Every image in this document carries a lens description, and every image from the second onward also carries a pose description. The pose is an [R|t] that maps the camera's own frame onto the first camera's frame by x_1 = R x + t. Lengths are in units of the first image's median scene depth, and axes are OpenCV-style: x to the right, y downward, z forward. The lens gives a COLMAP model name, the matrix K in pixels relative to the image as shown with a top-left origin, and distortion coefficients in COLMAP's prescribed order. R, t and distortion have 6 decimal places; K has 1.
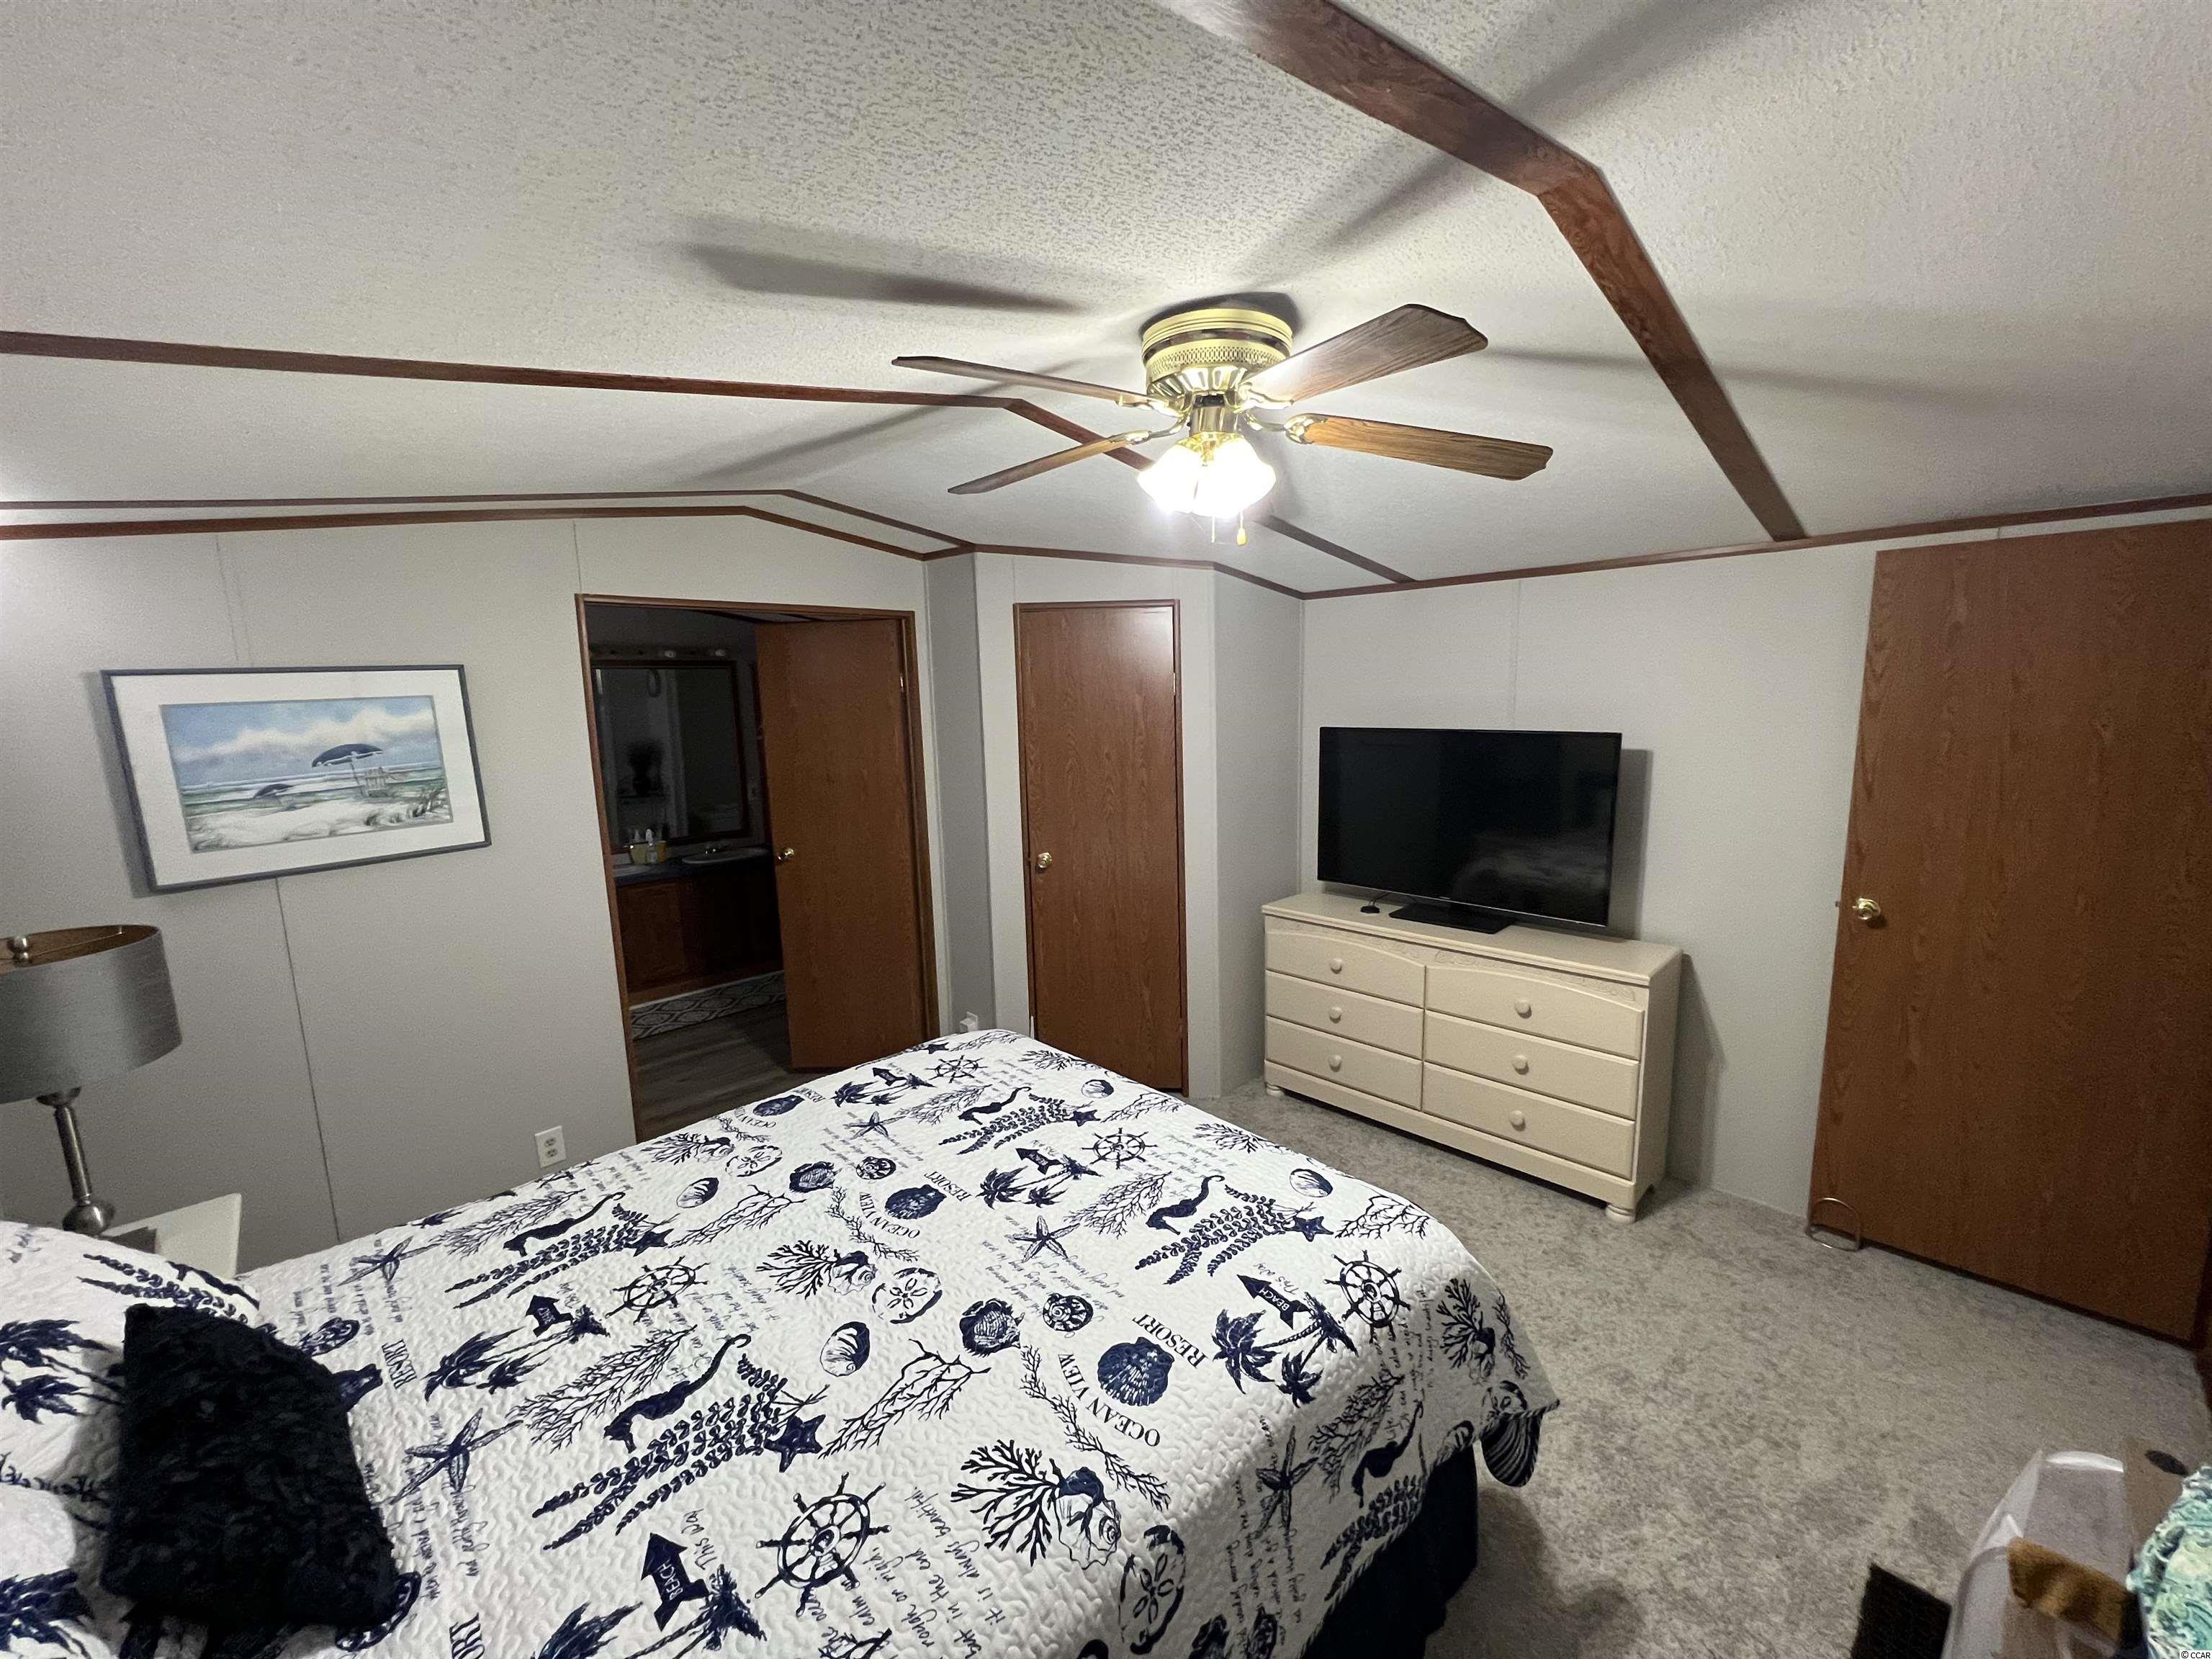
lens RADIAL K [[884.4, 0, 1102.5], [0, 884.4, 825.1], [0, 0, 1]] dist [-0.001891, 0.000970]
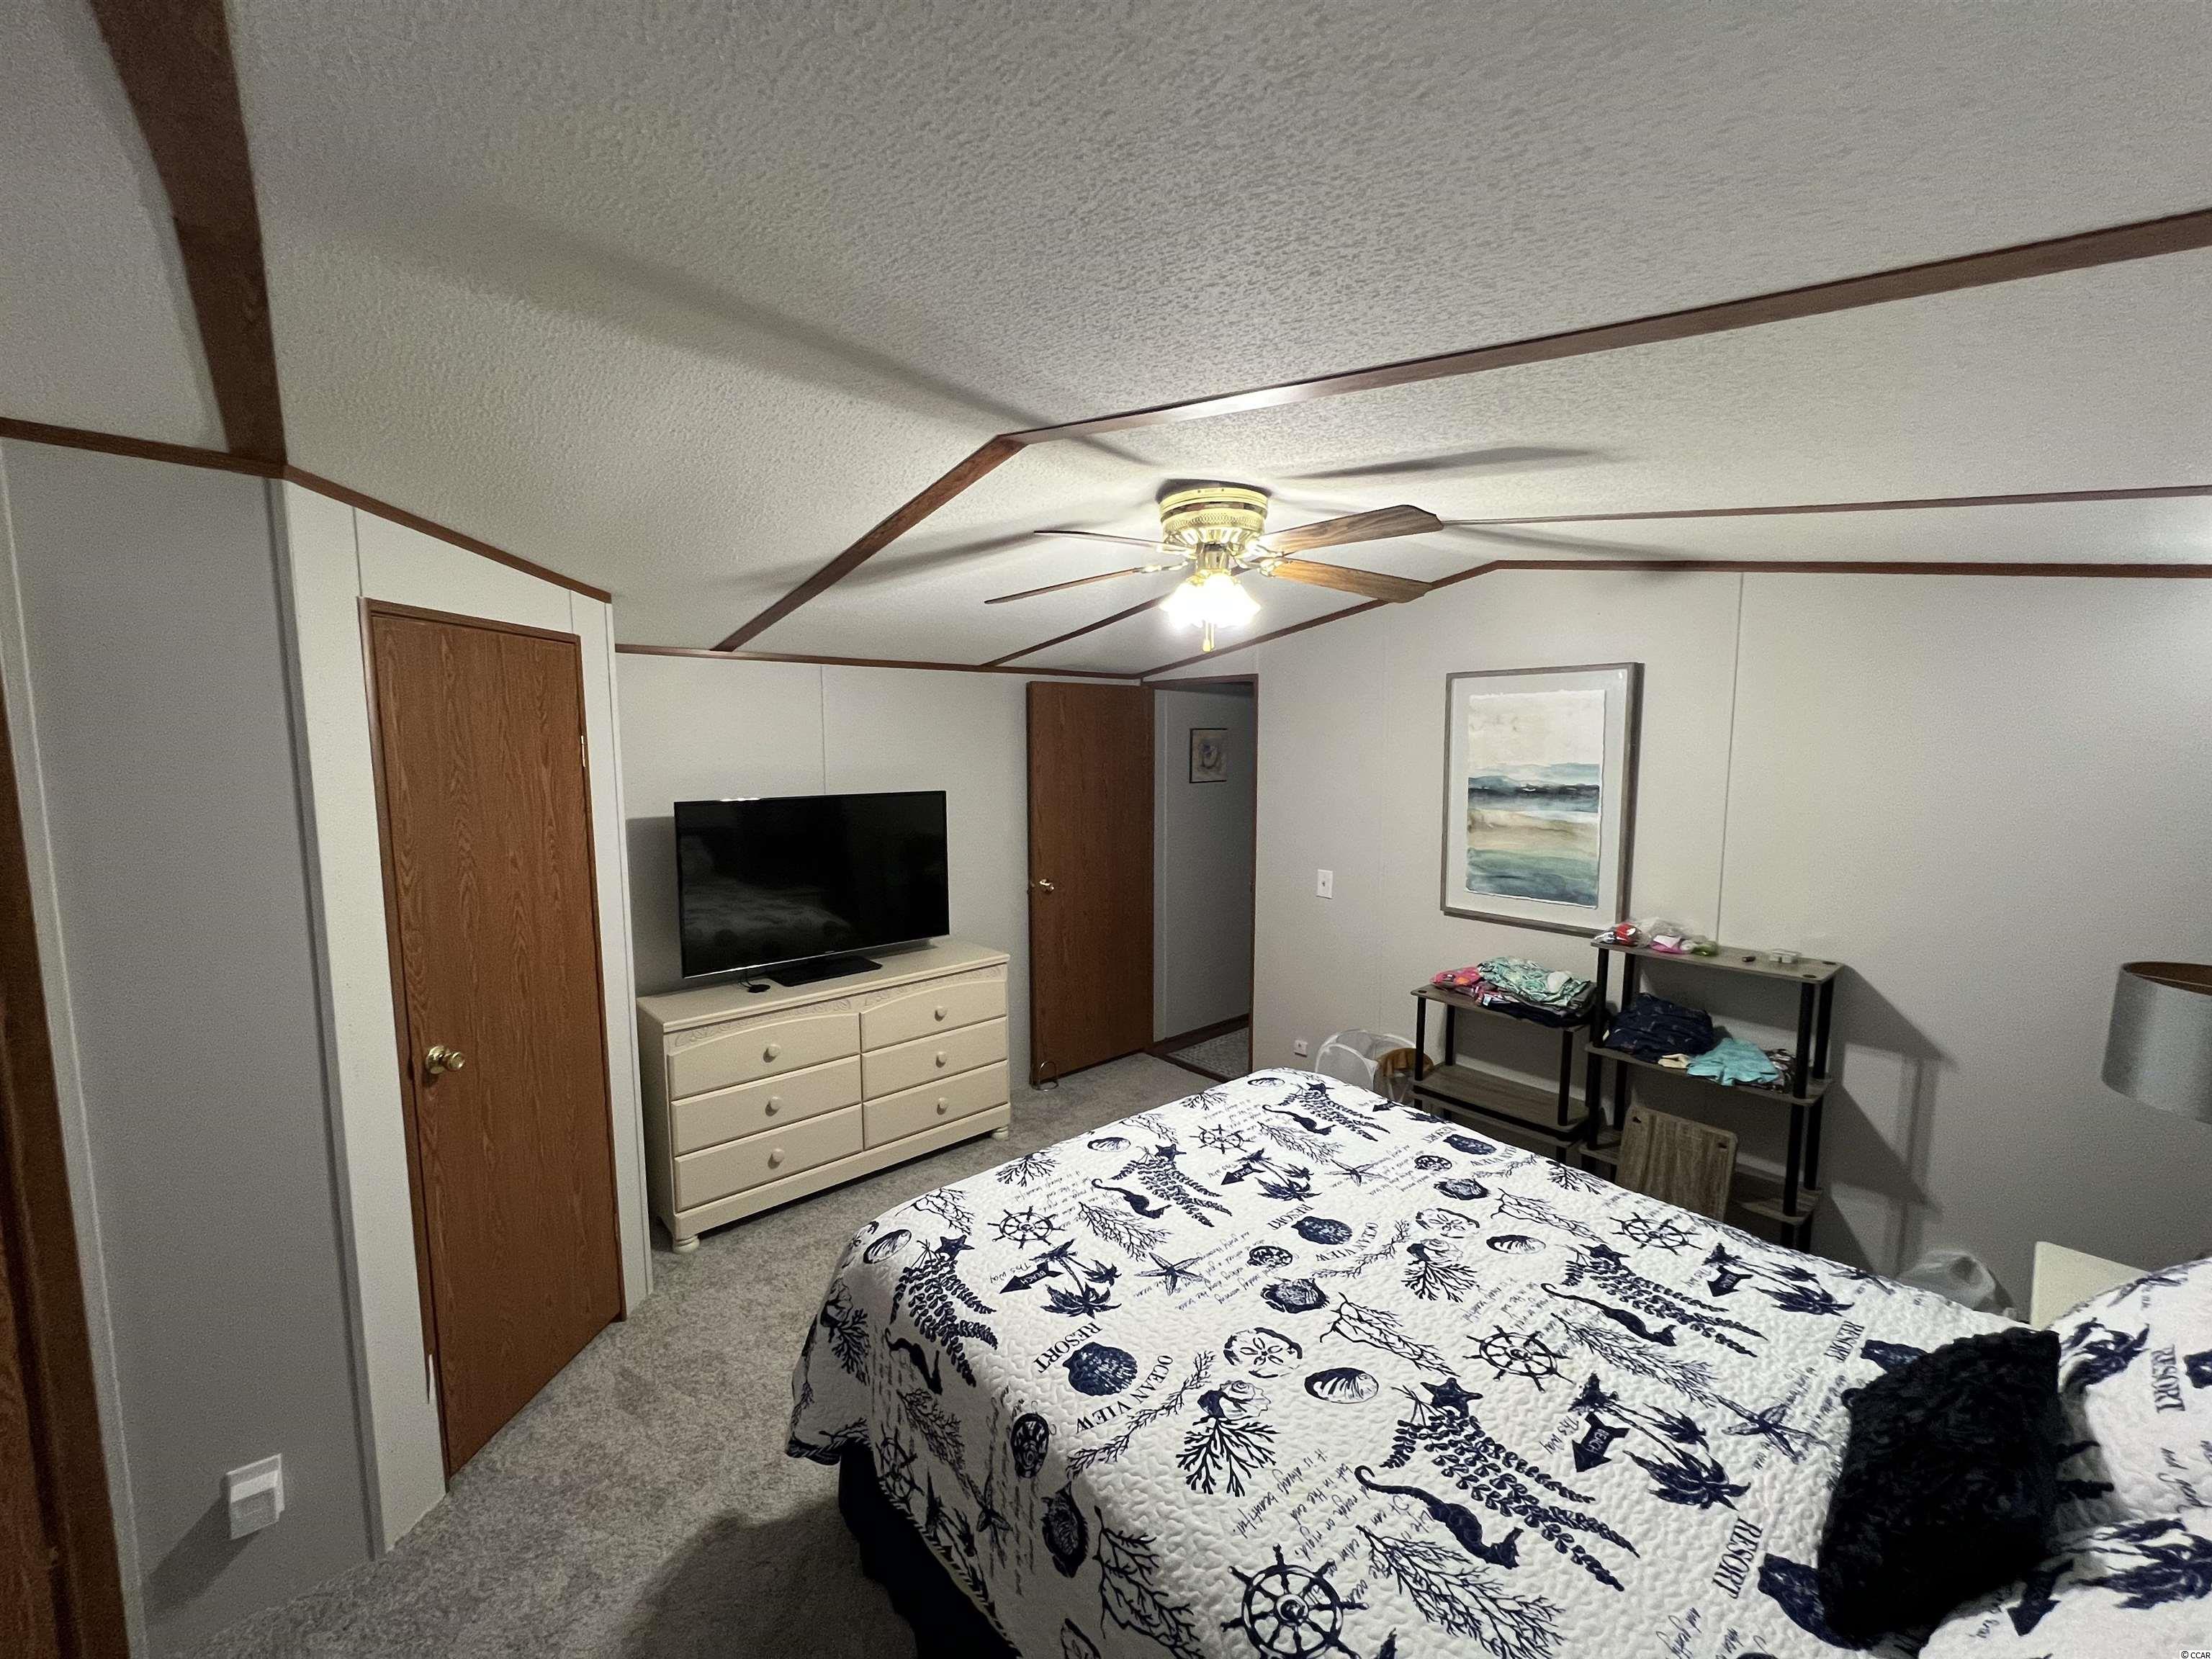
lens RADIAL K [[818.5, 0, 1137.9], [0, 818.5, 844.9], [0, 0, 1]] dist [-0.002044, 0.000102]
pose [[0.009065, -0.065269, 0.997827, -0.930958], [0.150930, 0.986525, 0.063159, -0.099142], [-0.988503, 0.150029, 0.018794, 0.865586]]
